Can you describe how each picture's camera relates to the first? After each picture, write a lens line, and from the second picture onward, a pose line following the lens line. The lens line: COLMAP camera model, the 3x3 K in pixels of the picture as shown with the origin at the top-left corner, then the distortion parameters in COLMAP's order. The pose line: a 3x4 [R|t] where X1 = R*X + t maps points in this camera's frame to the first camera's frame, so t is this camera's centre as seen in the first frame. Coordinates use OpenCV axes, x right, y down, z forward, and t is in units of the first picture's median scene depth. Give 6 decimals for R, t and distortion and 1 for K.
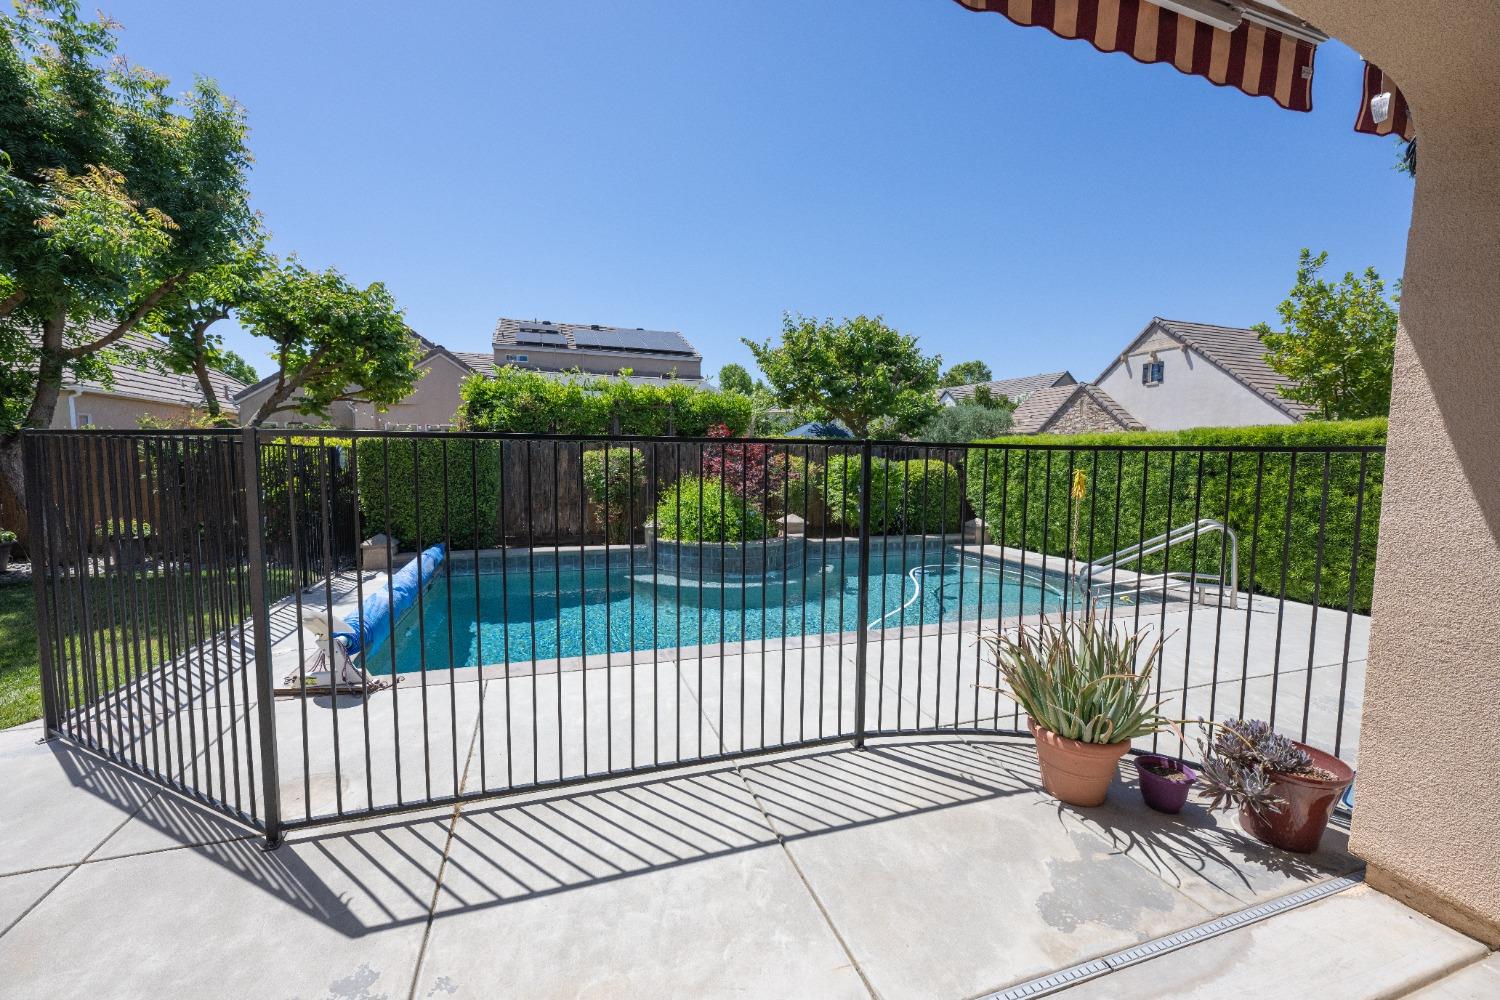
lens RADIAL K [[595.4, 0, 737.8], [0, 595.4, 505.4], [0, 0, 1]] dist [0.000283, 0.000130]
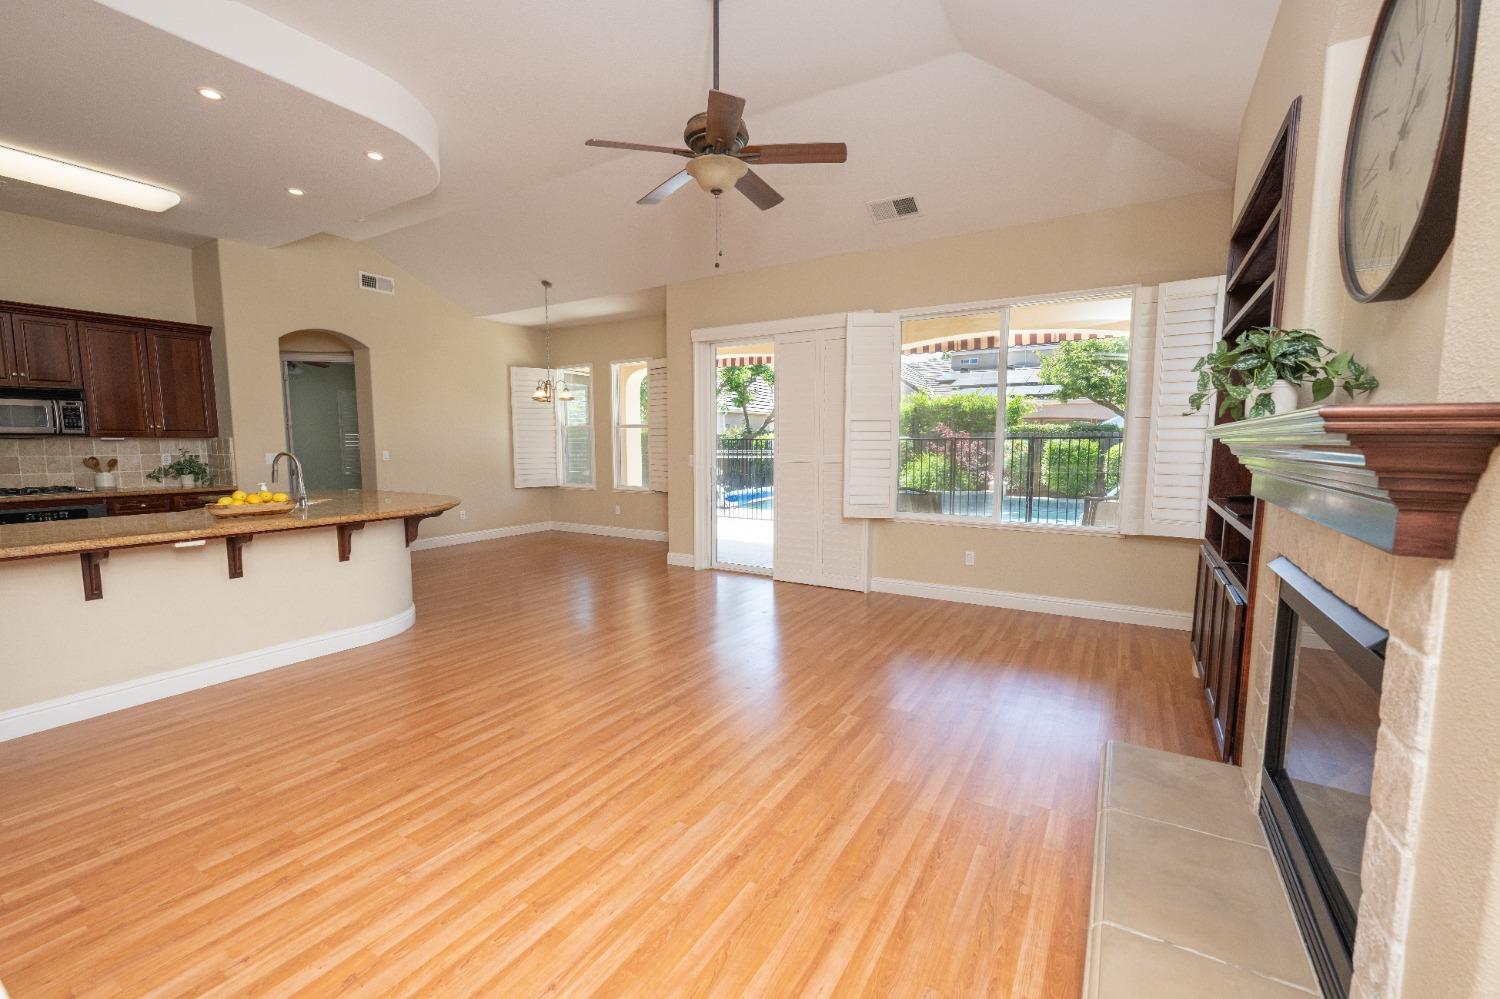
lens RADIAL K [[629.2, 0, 740.6], [0, 629.2, 504.1], [0, 0, 1]] dist [-0.001322, -0.000089]
pose [[0.642957, 0.064104, -0.763215, 0.813123], [-0.051092, 0.997861, 0.040771, 0.043819], [0.764196, 0.012780, 0.644857, -0.484923]]
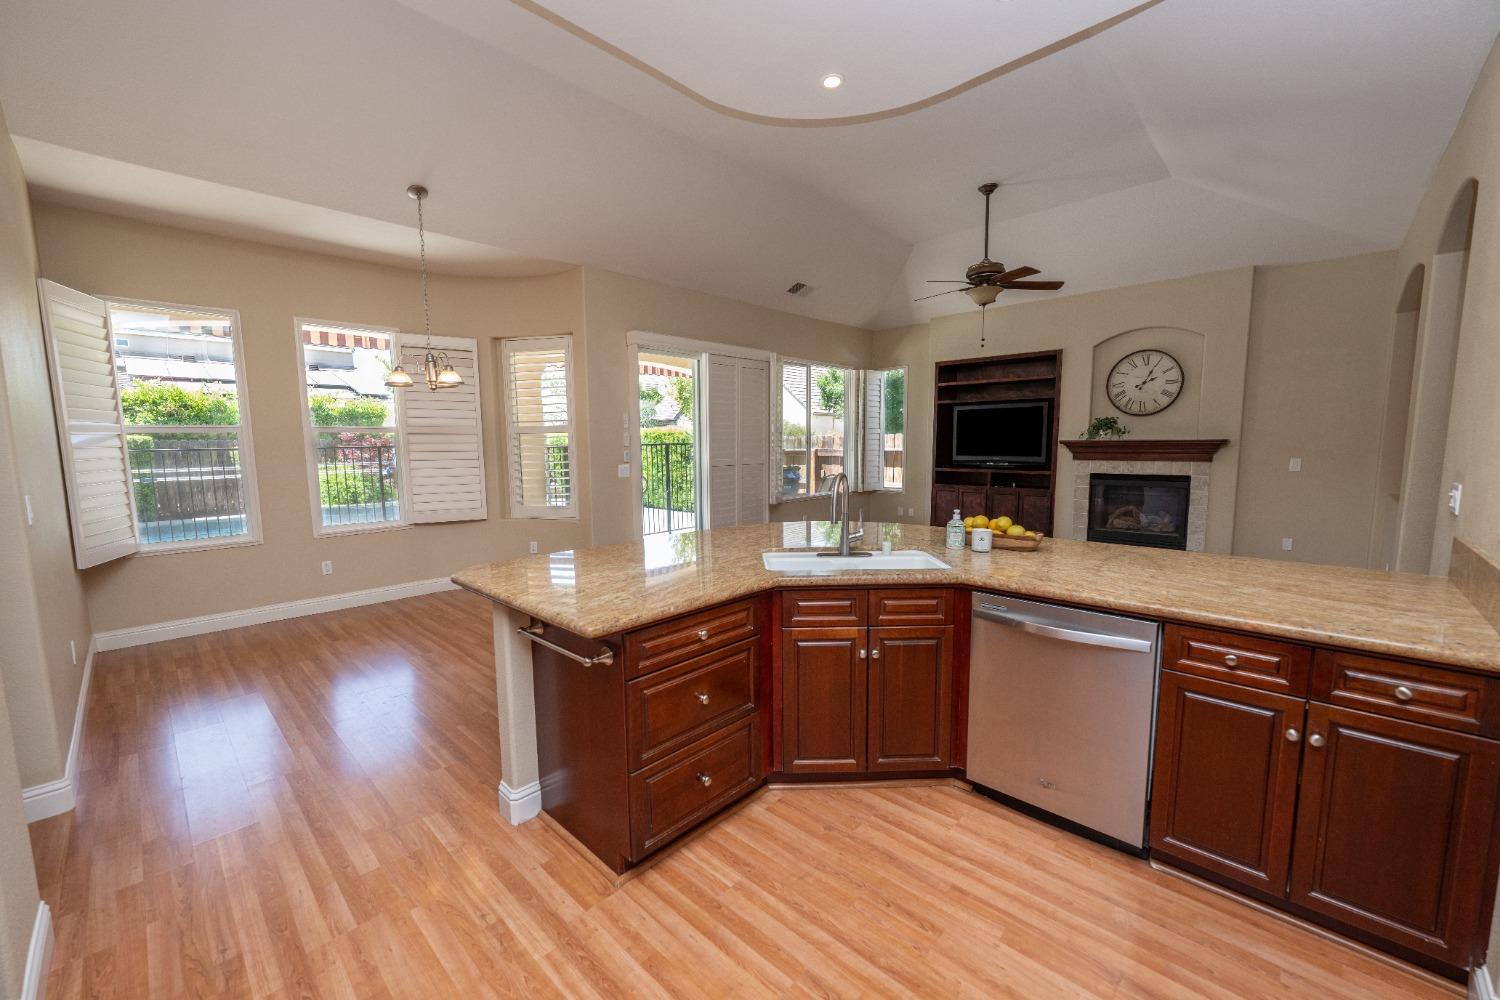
lens RADIAL K [[591.9, 0, 748.6], [0, 591.9, 508.0], [0, 0, 1]] dist [-0.000186, 0.000097]
pose [[0.882007, -0.072666, 0.465601, 0.121840], [0.055649, 0.997187, 0.050212, 0.041432], [-0.467940, -0.018377, 0.883569, -0.656461]]
